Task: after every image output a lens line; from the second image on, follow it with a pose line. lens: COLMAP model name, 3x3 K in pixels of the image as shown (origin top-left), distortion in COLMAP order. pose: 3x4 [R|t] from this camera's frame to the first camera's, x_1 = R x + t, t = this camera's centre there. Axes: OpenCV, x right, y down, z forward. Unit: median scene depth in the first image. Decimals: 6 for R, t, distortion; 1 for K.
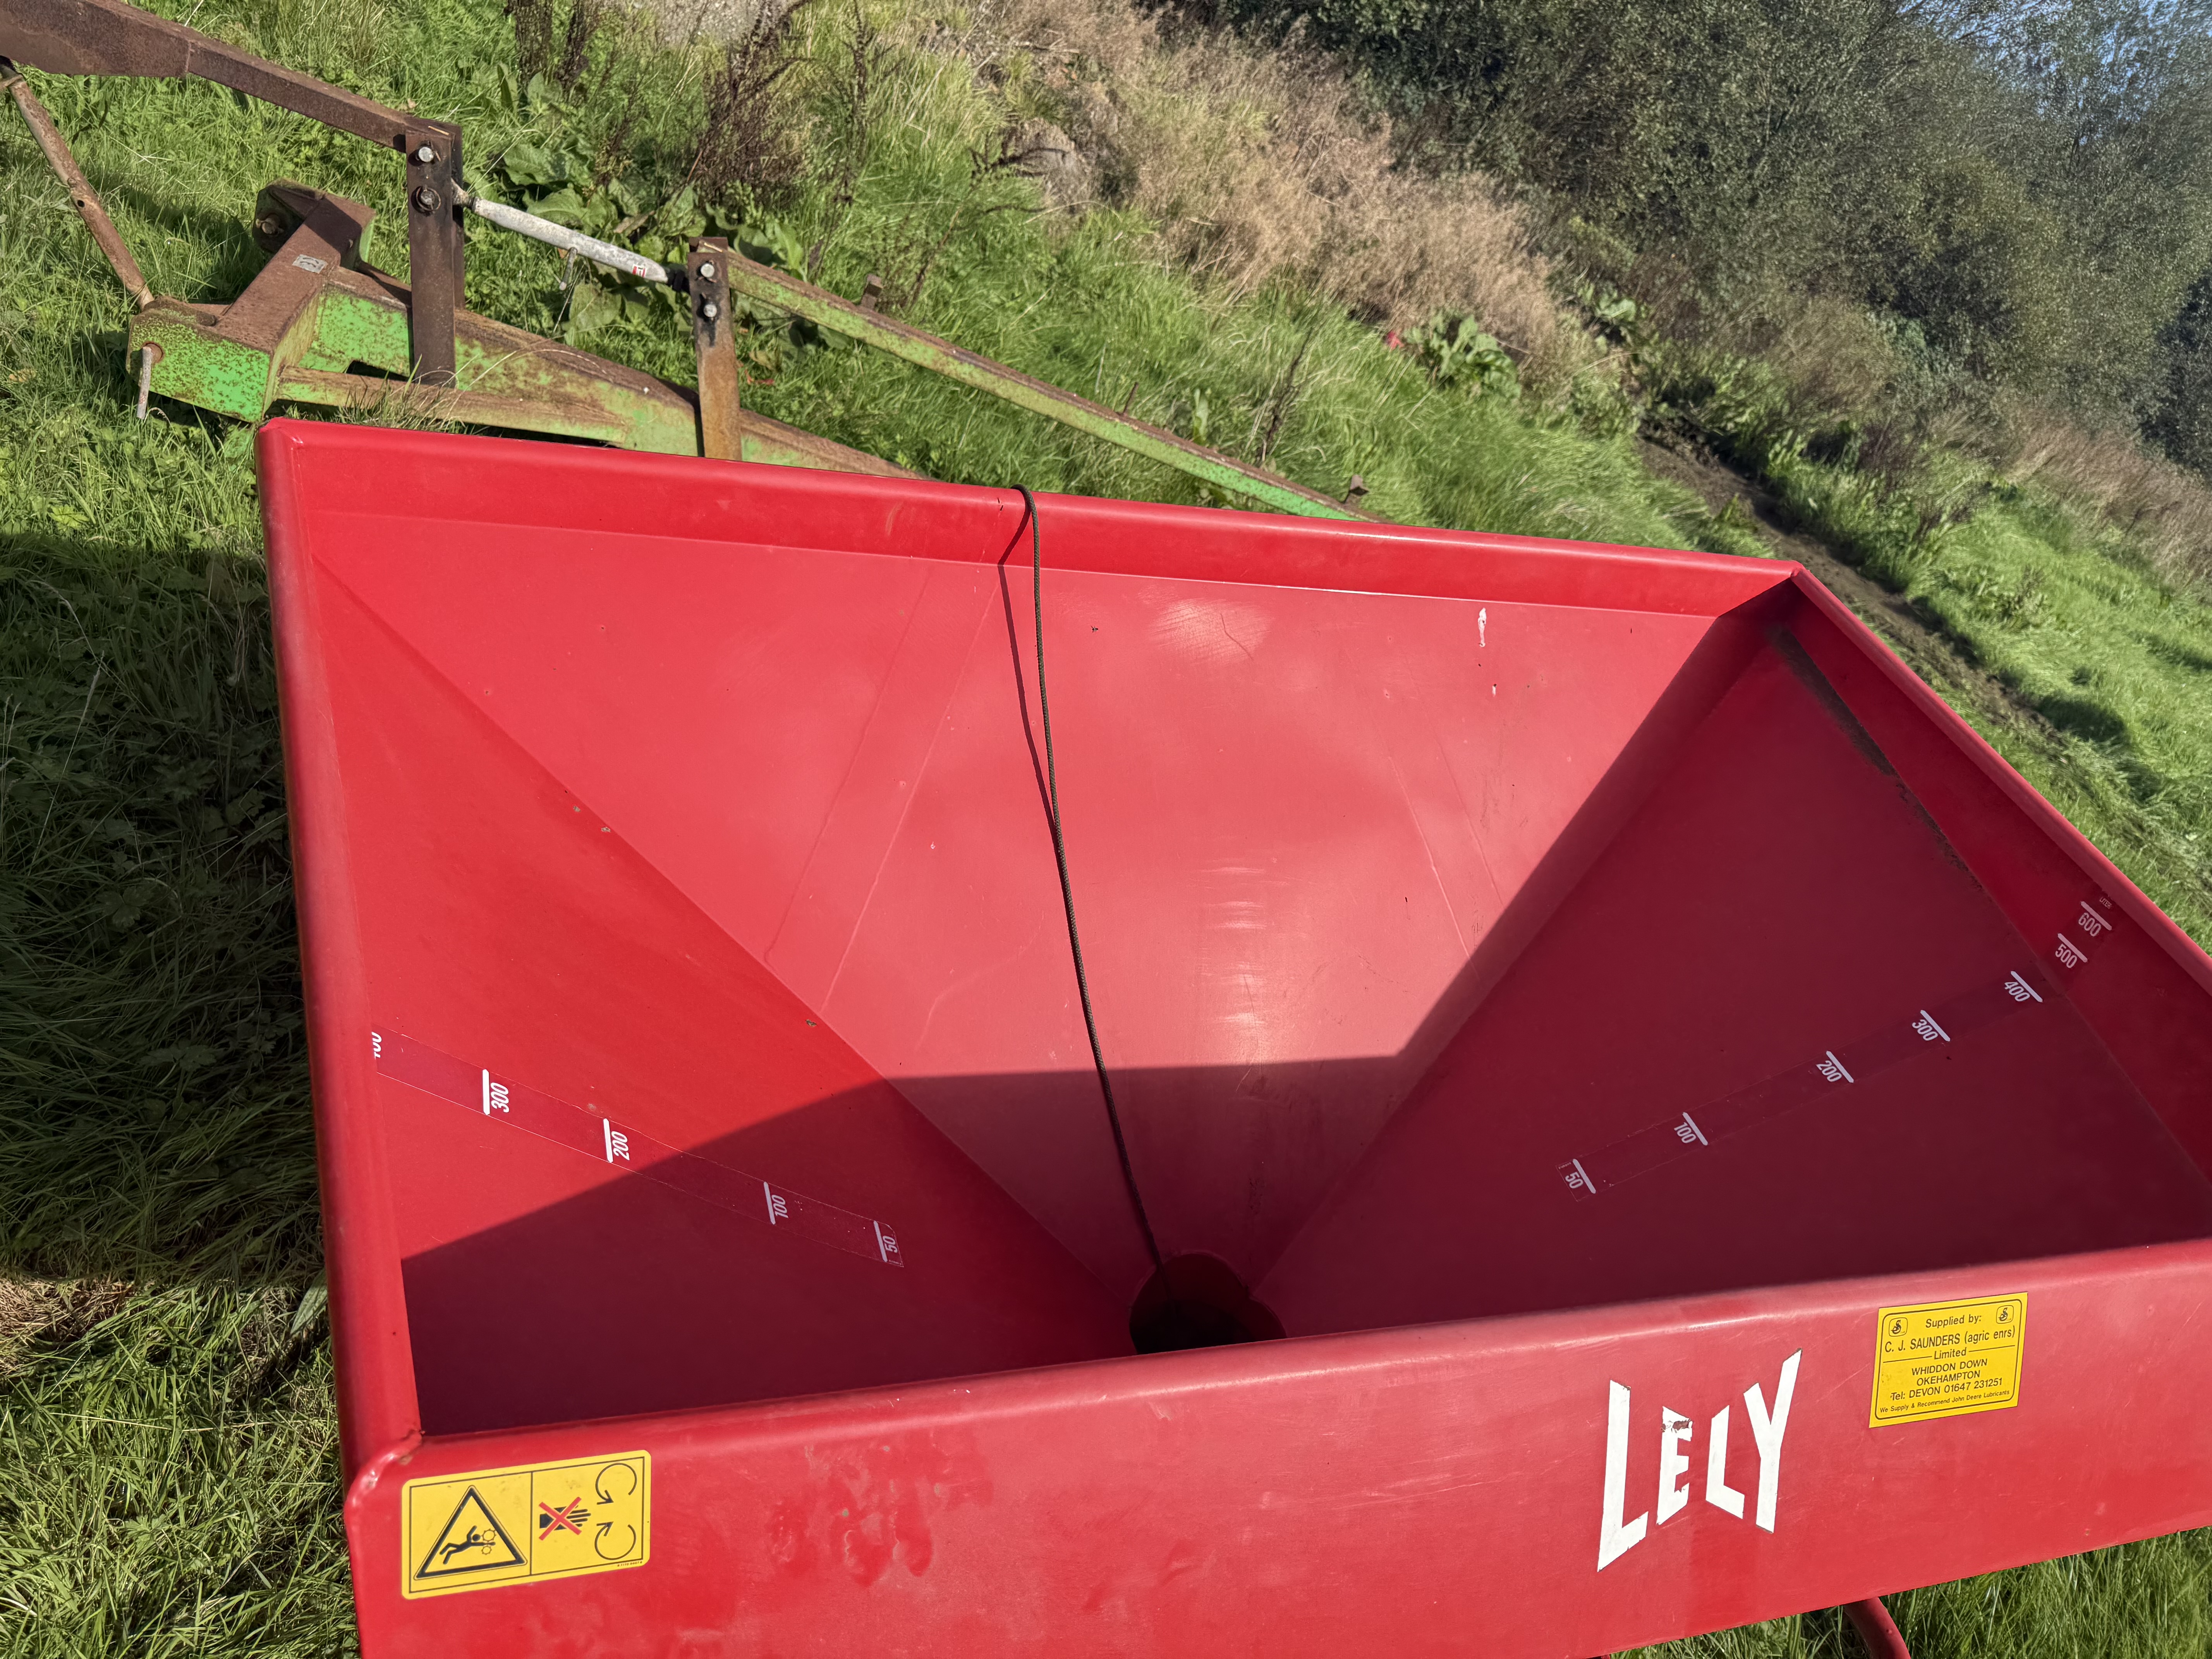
lens RADIAL K [[1583.0, 0, 1077.8], [0, 1583.0, 835.1], [0, 0, 1]] dist [0.003559, -0.002872]
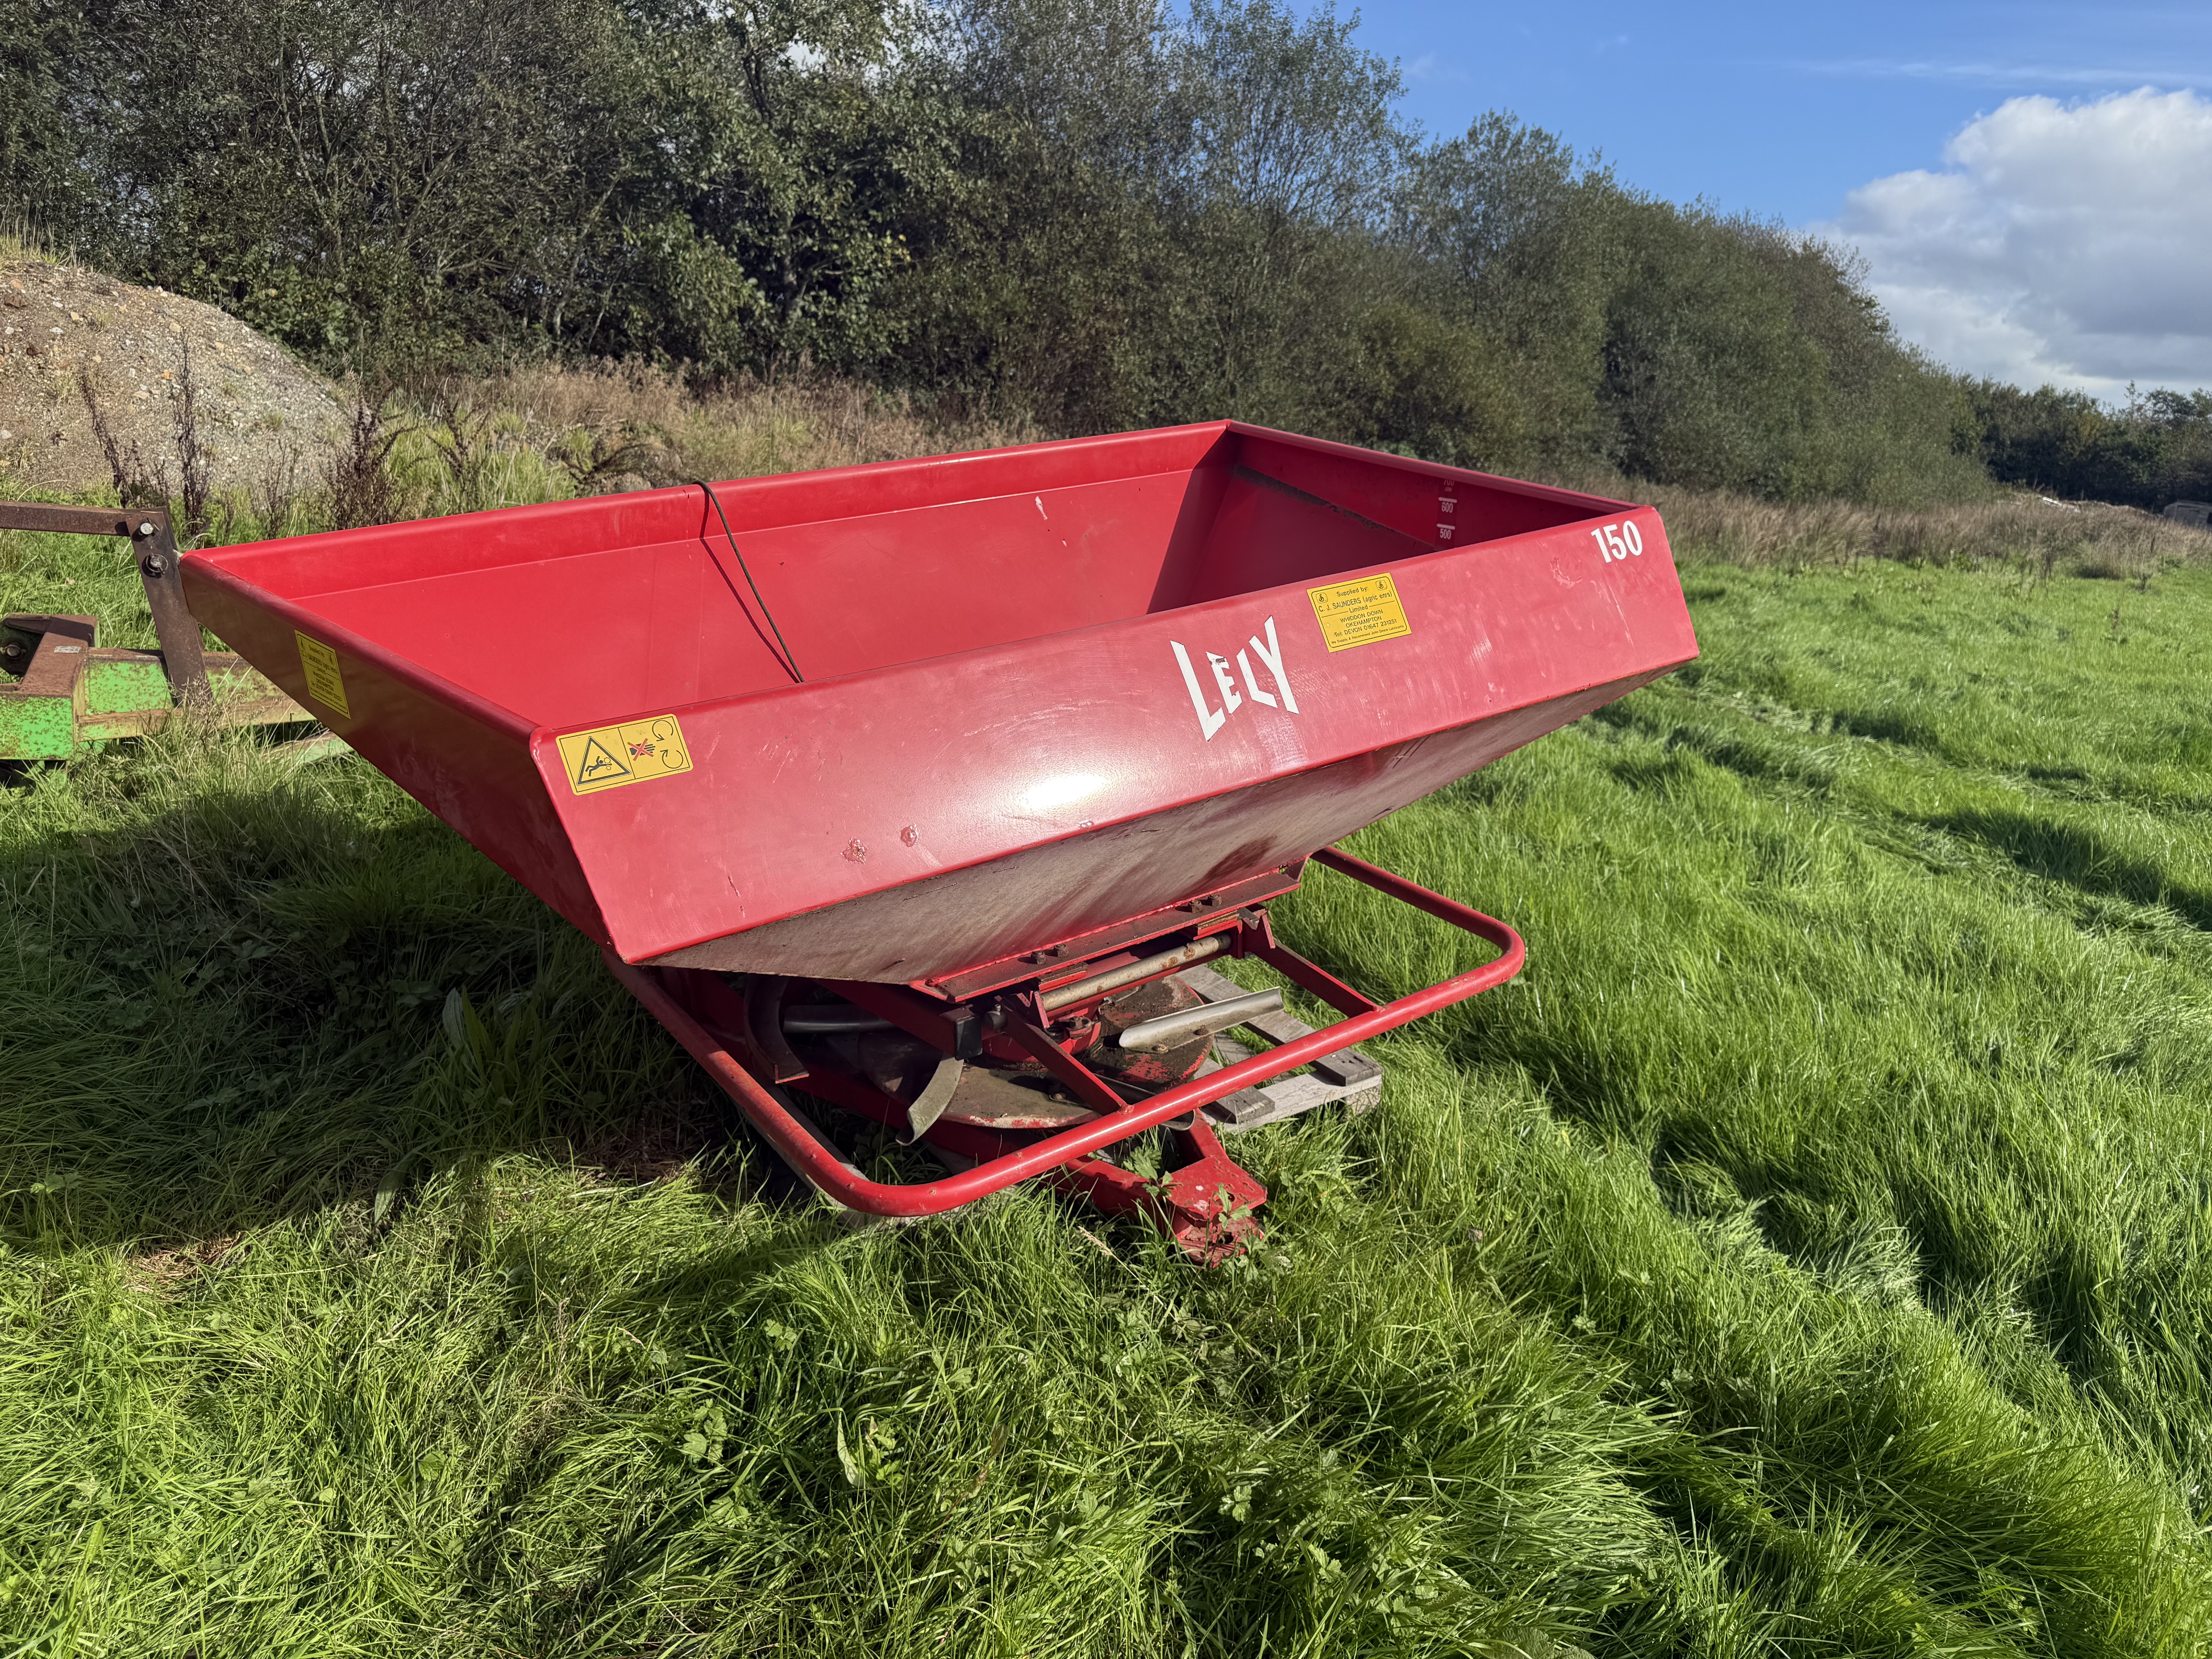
lens RADIAL K [[1555.2, 0, 1066.8], [0, 1555.2, 831.9], [0, 0, 1]] dist [0.103737, -0.183700]
pose [[0.919385, -0.348443, 0.182534, -0.162697], [0.377635, 0.911739, -0.161631, 0.721350], [-0.110104, 0.217532, 0.969823, -0.622733]]
